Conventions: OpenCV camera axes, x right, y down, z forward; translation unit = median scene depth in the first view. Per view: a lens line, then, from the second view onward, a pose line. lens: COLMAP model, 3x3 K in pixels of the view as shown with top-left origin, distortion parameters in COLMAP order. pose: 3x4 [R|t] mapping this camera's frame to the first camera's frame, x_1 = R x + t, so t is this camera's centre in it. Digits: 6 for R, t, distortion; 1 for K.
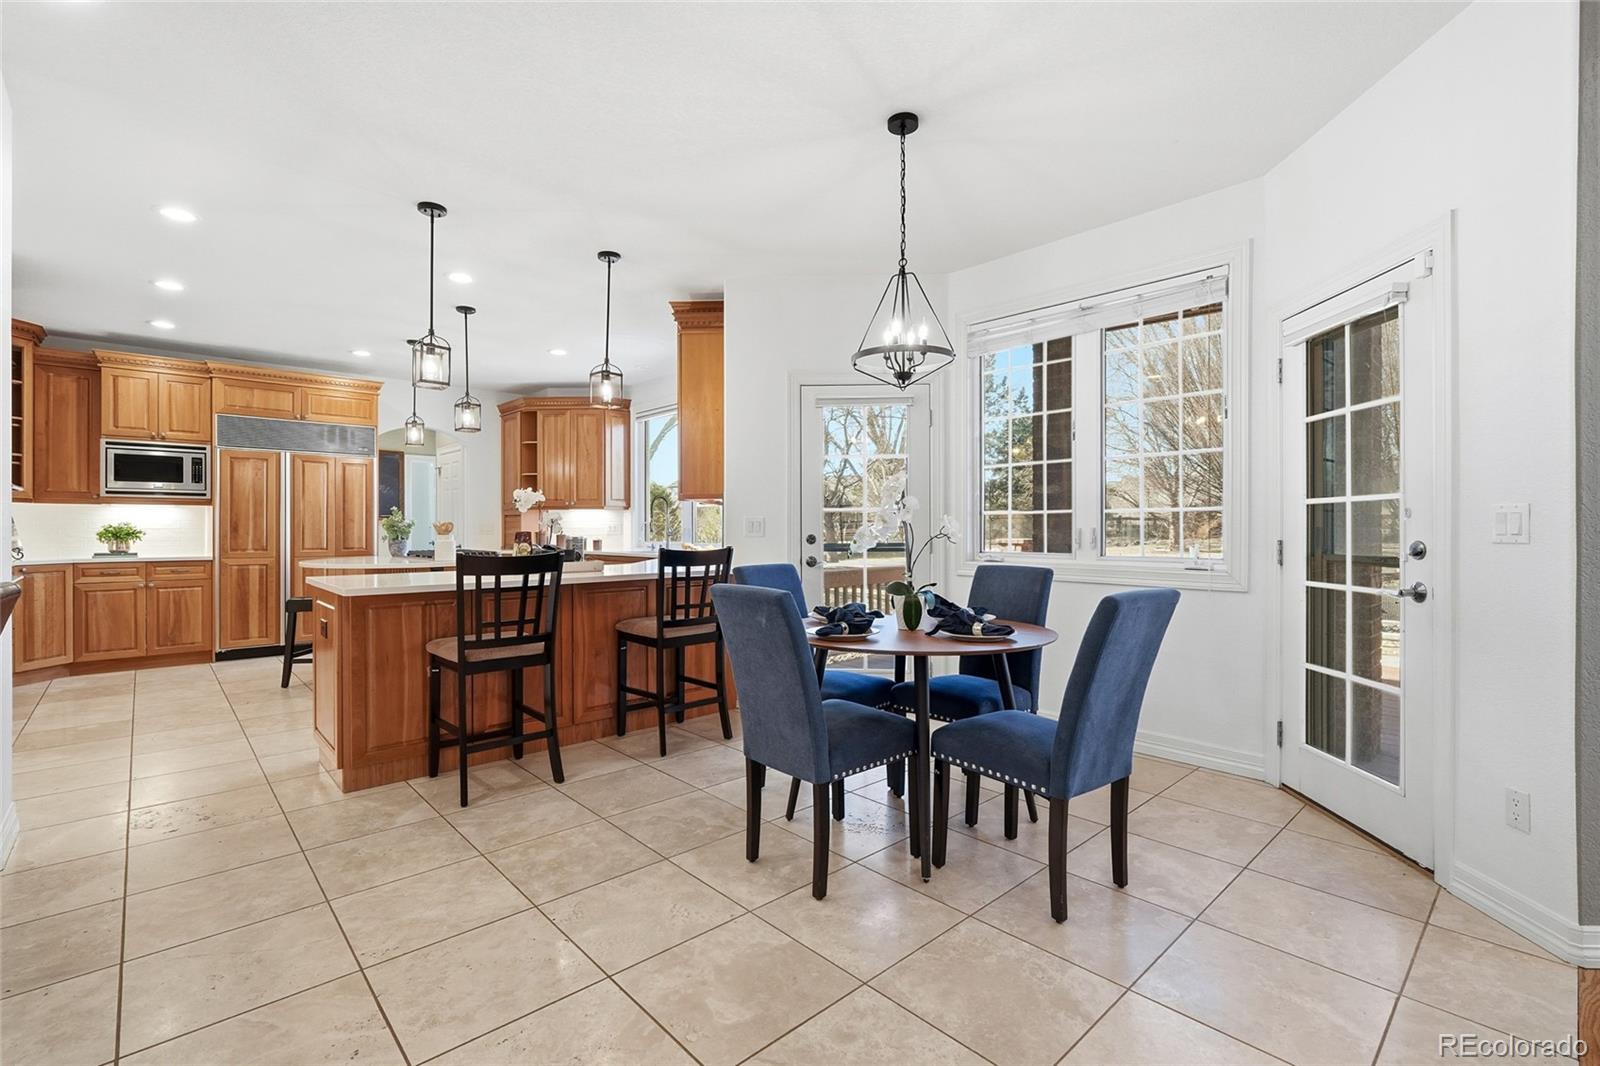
lens RADIAL K [[724.5, 0, 803.0], [0, 724.5, 527.3], [0, 0, 1]] dist [-0.005938, 0.002790]
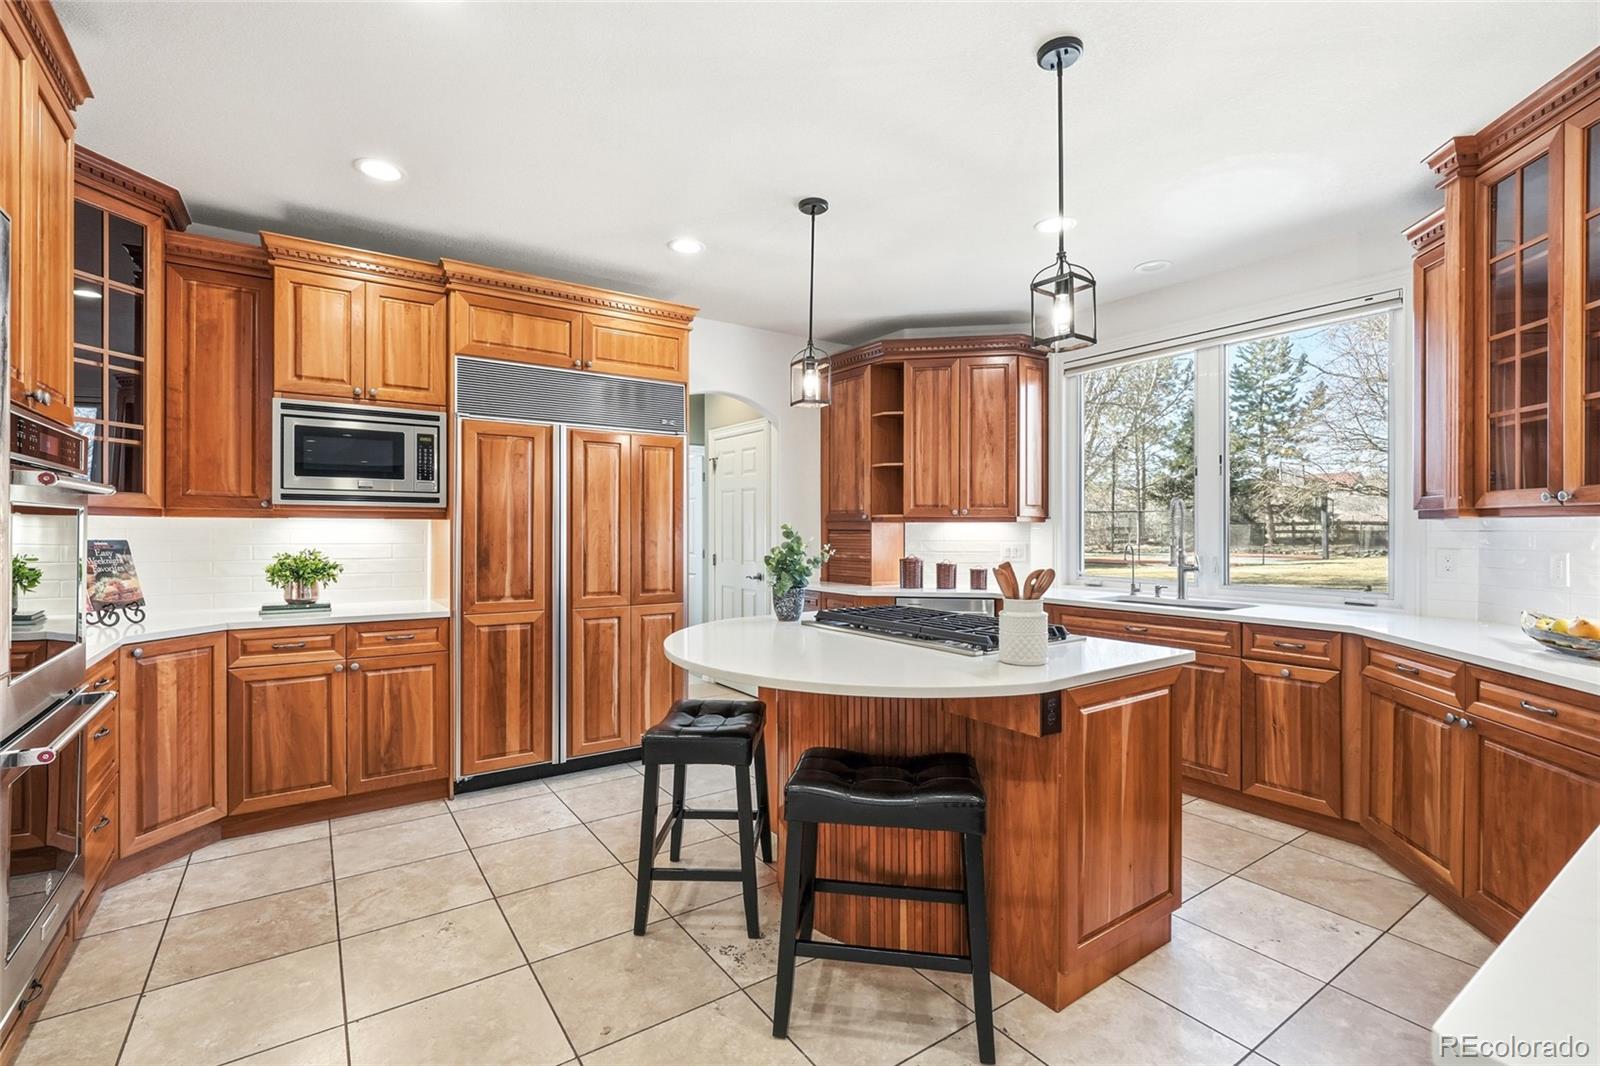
lens RADIAL K [[724.5, 0, 799.0], [0, 724.5, 535.5], [0, 0, 1]] dist [-0.005938, 0.002790]
pose [[0.989446, -0.004625, -0.144826, -0.472616], [0.003712, 0.999972, -0.006569, -0.013187], [0.144852, 0.005962, 0.989435, 0.488807]]
